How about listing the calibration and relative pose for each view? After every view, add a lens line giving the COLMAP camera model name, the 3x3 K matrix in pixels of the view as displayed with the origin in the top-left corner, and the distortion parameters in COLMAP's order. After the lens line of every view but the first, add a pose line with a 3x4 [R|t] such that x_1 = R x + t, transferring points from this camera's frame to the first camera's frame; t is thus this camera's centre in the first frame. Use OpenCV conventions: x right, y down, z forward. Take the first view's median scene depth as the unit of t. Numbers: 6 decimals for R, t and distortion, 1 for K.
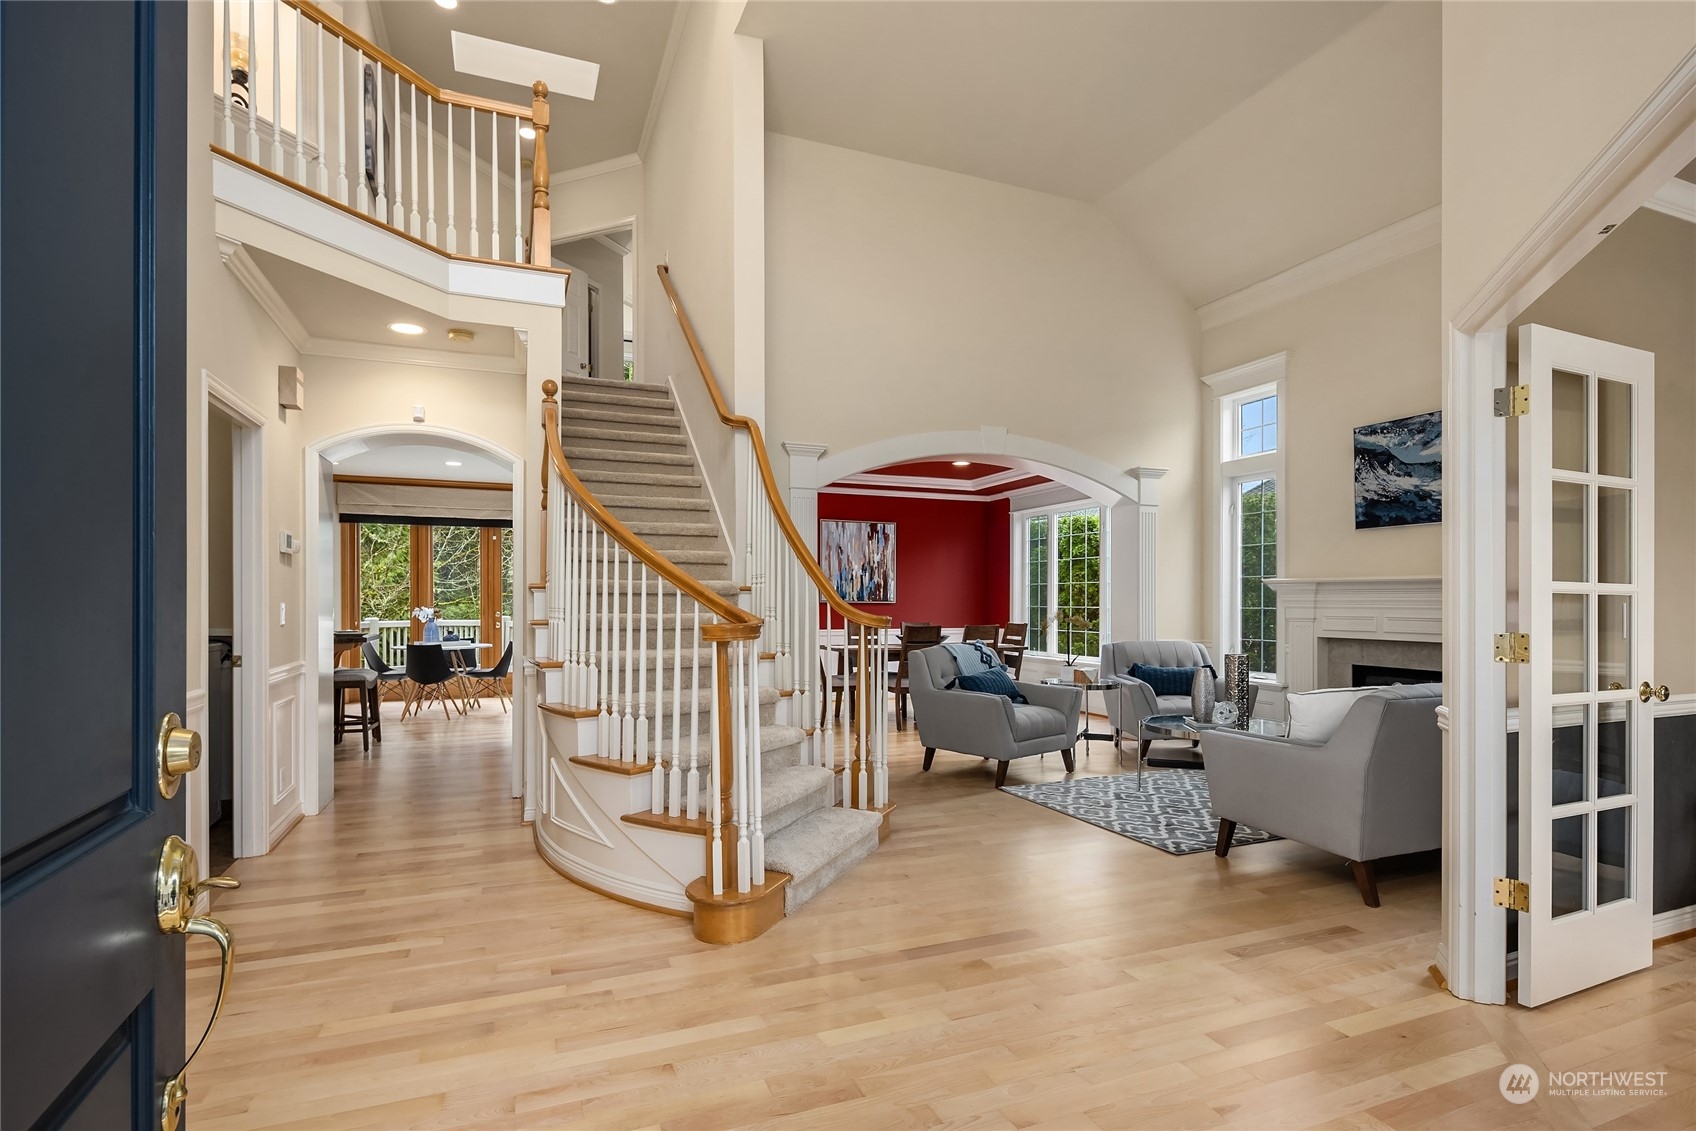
lens RADIAL K [[829.0, 0, 849.6], [0, 829.0, 604.4], [0, 0, 1]] dist [0.003199, -0.000946]
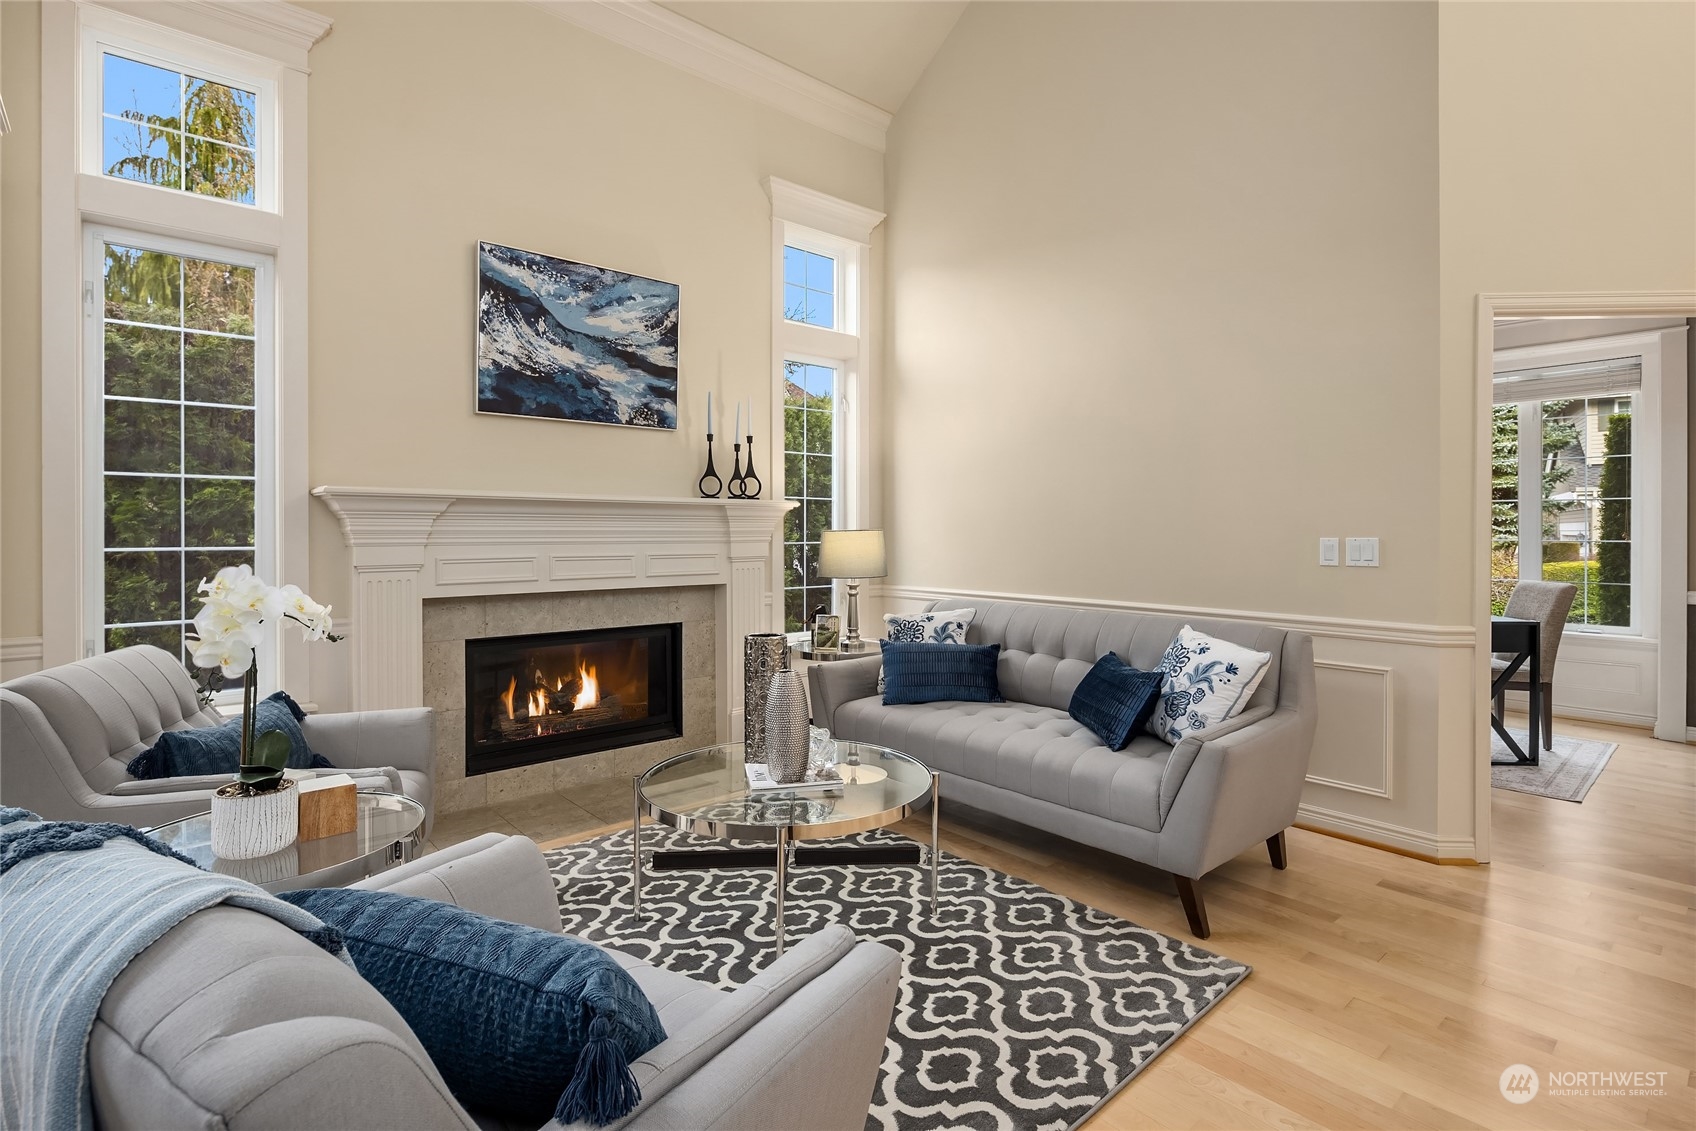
lens RADIAL K [[829.0, 0, 826.3], [0, 829.0, 537.1], [0, 0, 1]] dist [0.003199, -0.000946]
pose [[-0.329167, -0.009749, 0.944221, -0.046915], [0.004766, 0.999917, 0.011985, -0.008802], [-0.944260, 0.008445, -0.329093, 1.294787]]
